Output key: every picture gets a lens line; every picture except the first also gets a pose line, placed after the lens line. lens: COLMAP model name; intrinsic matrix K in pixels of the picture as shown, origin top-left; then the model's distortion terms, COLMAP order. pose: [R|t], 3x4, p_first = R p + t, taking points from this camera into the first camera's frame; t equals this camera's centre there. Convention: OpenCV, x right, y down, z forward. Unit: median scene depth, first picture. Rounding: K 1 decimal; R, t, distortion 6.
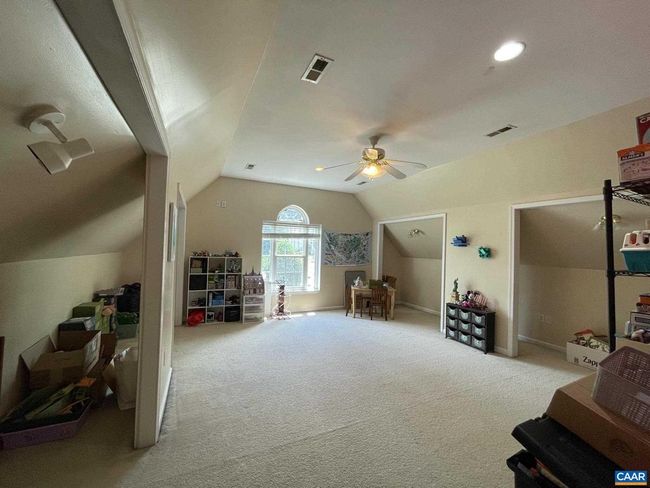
lens RADIAL K [[266.0, 0, 325.0], [0, 266.0, 244.0], [0, 0, 1]] dist [-0.002321, -0.000715]
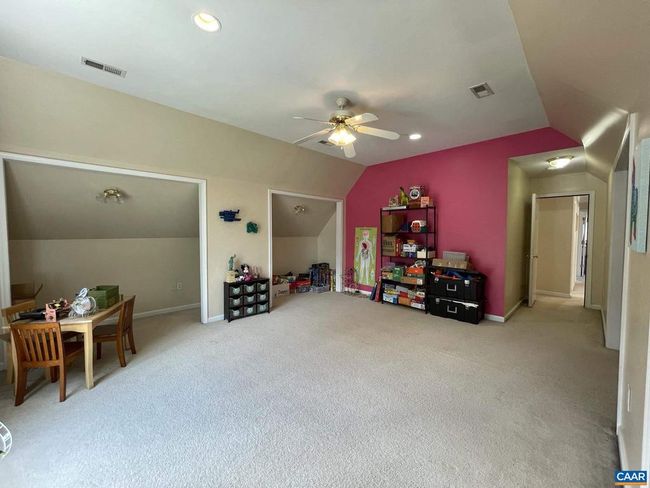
lens RADIAL K [[266.0, 0, 325.0], [0, 266.0, 244.0], [0, 0, 1]] dist [-0.002321, -0.000715]
pose [[-0.336626, -0.069908, 0.939040, -0.528318], [-0.025708, 0.997551, 0.065048, 0.021464], [-0.941288, -0.002244, -0.337598, 1.074813]]
